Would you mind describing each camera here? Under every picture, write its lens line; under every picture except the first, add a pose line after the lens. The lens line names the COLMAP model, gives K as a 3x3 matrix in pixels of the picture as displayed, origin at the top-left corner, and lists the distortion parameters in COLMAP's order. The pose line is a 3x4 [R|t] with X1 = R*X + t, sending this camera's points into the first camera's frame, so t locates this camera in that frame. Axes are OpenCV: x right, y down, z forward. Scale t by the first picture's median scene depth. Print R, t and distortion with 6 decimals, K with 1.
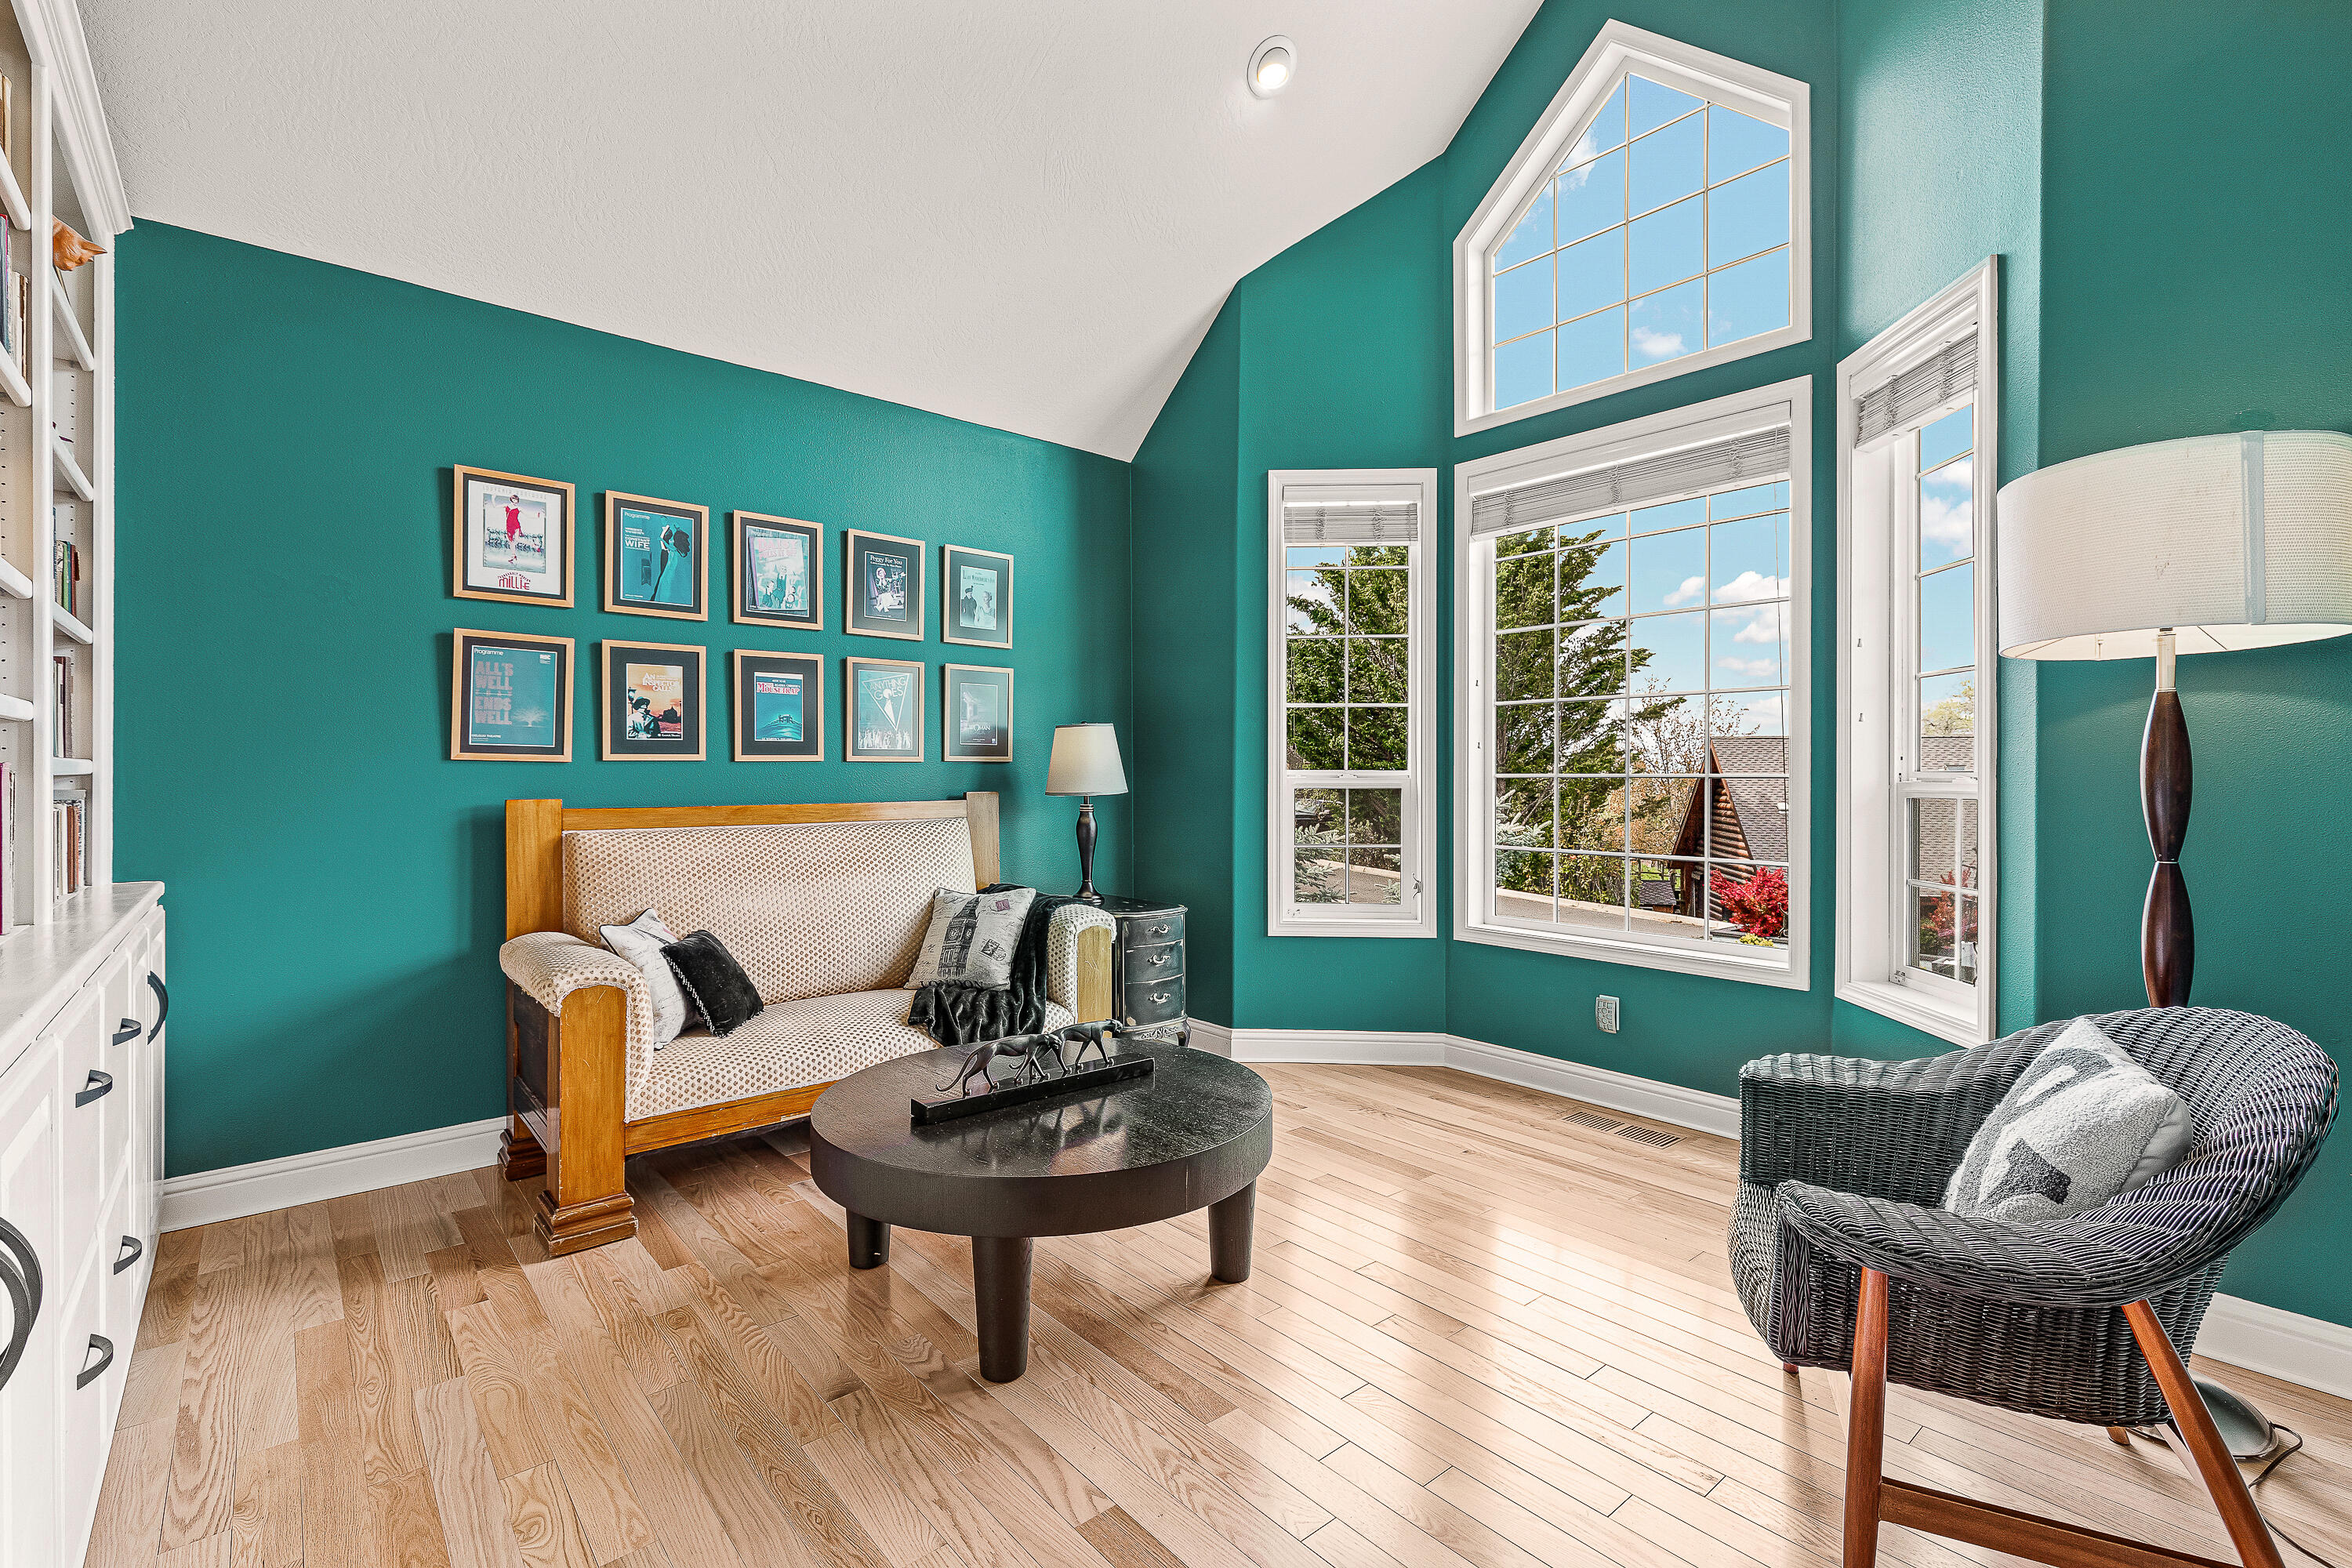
lens RADIAL K [[1064.6, 0, 1189.0], [0, 1064.6, 782.5], [0, 0, 1]] dist [0.002467, -0.000292]
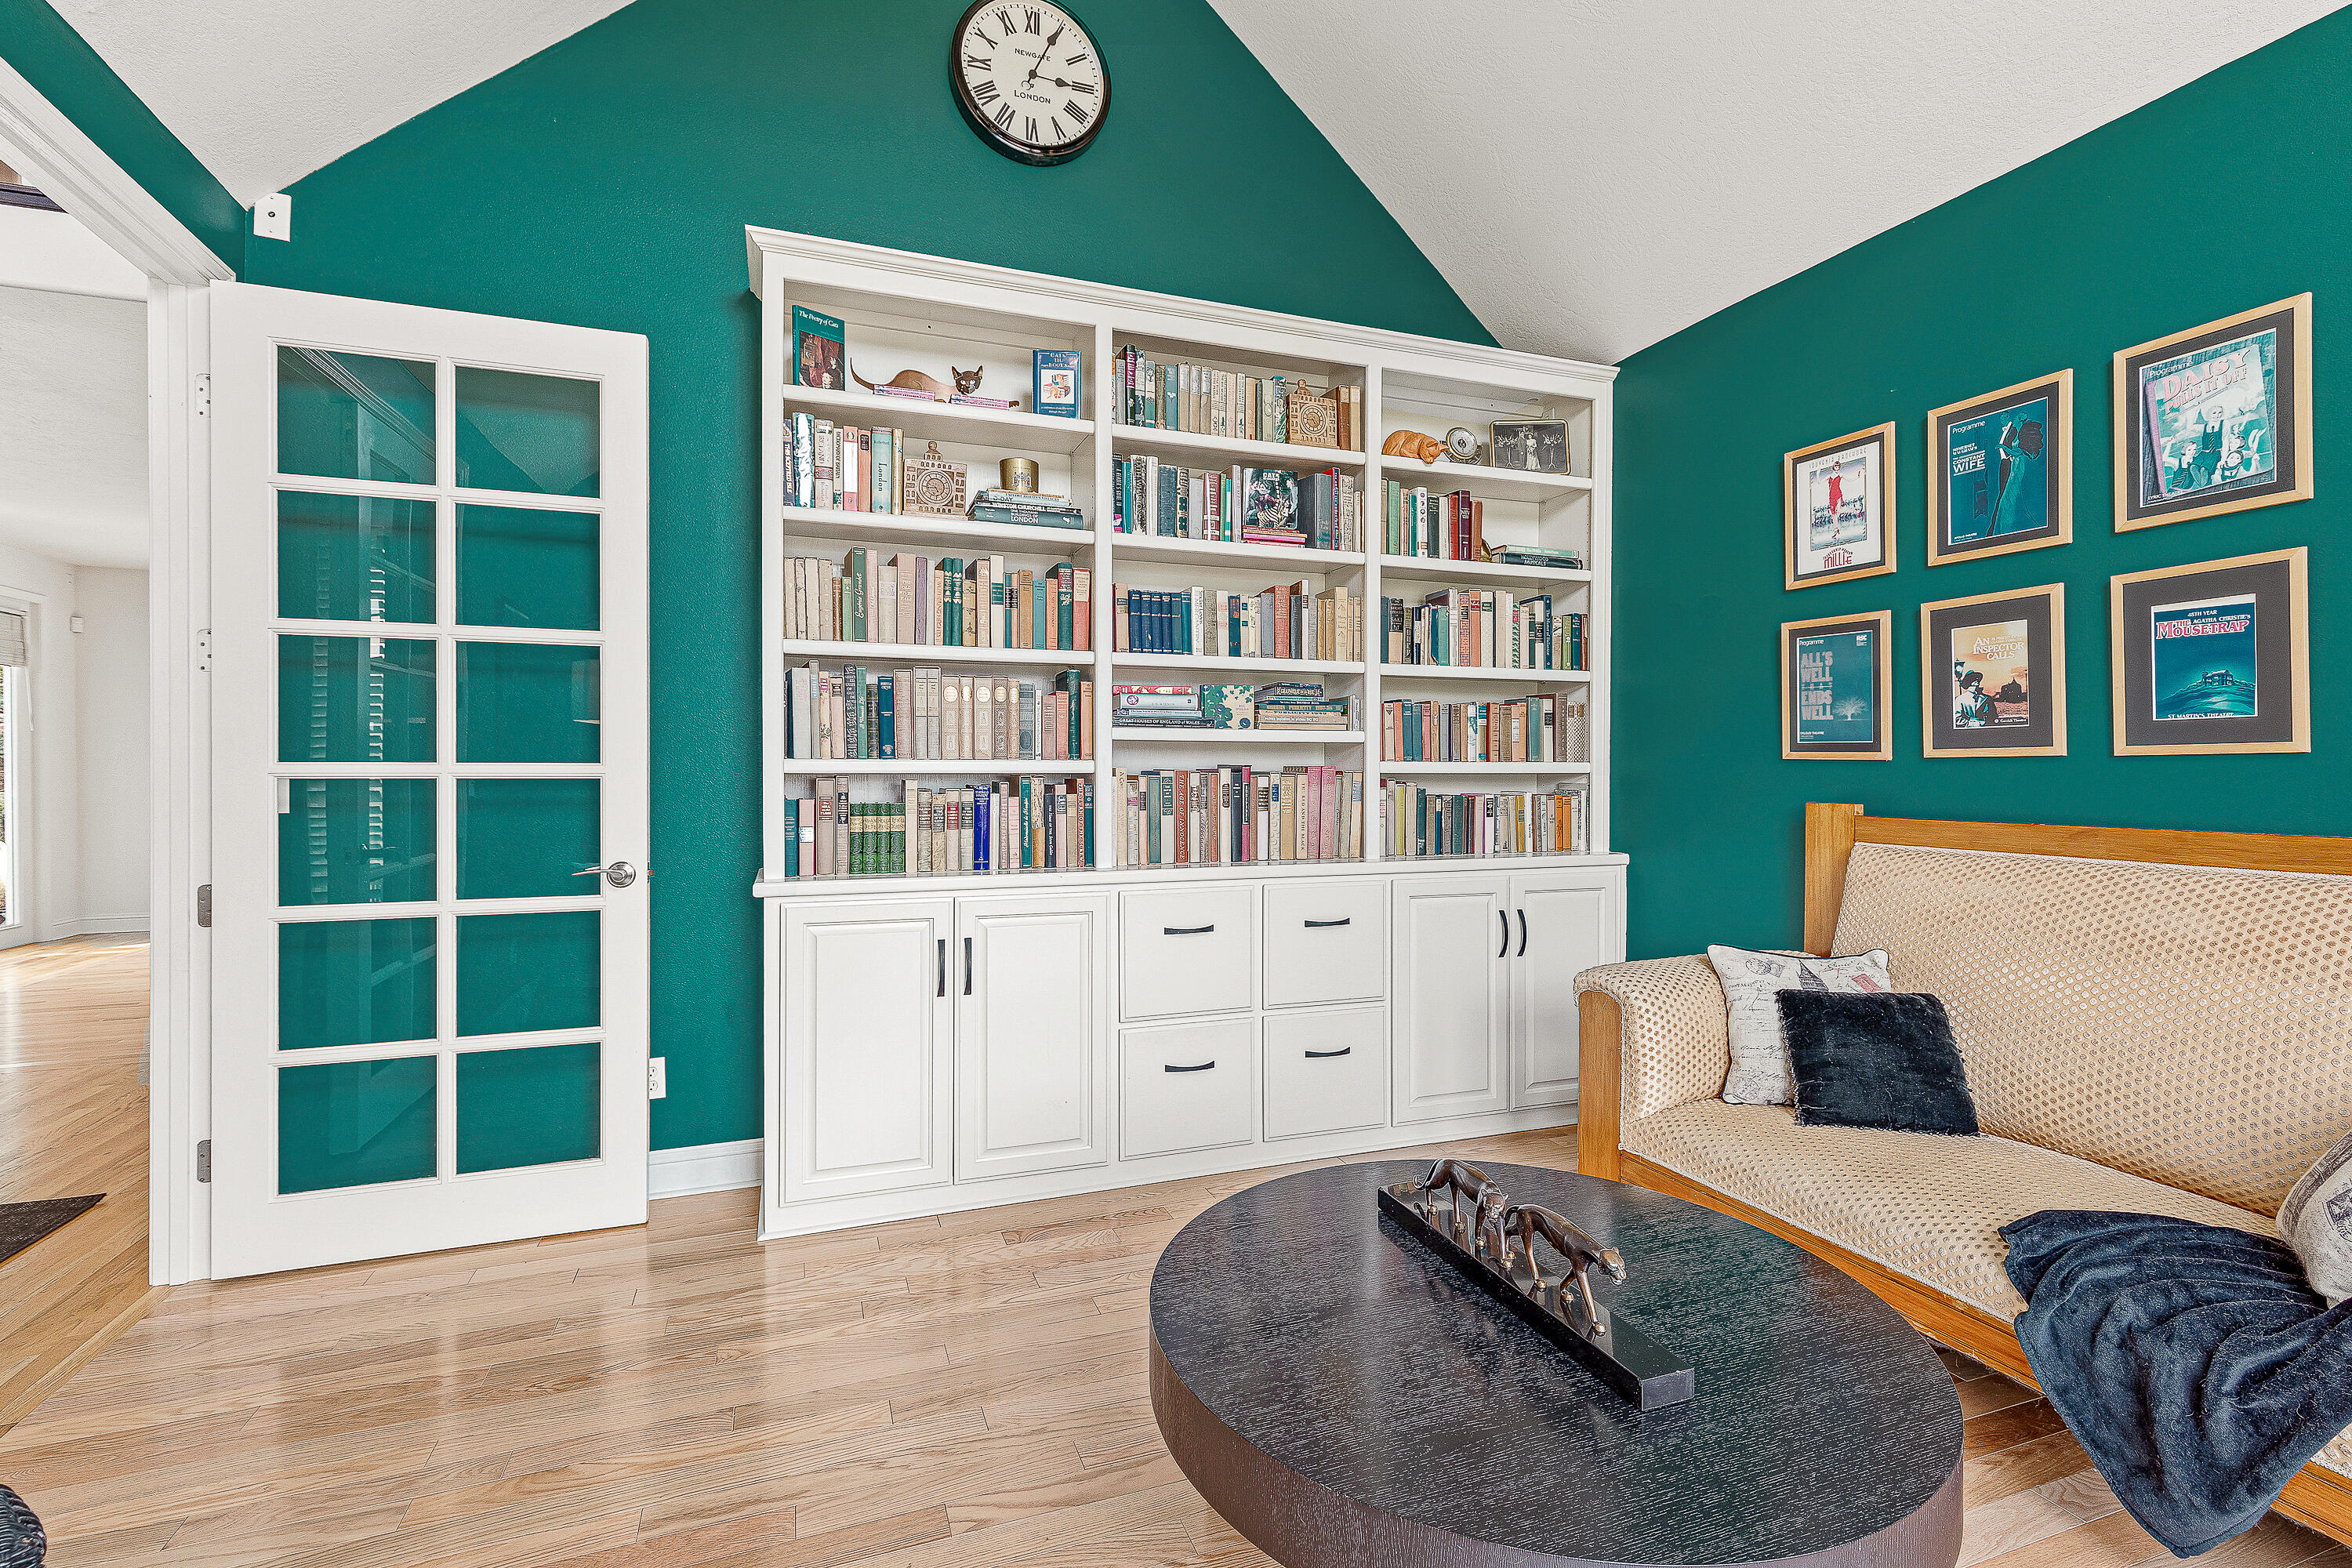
lens RADIAL K [[1064.6, 0, 1189.0], [0, 1064.6, 782.5], [0, 0, 1]] dist [0.002467, -0.000292]
pose [[-0.346822, 0.017946, -0.937759, 0.378893], [-0.001437, 0.999806, 0.019665, -0.016837], [0.937930, 0.008168, -0.346729, 0.765029]]
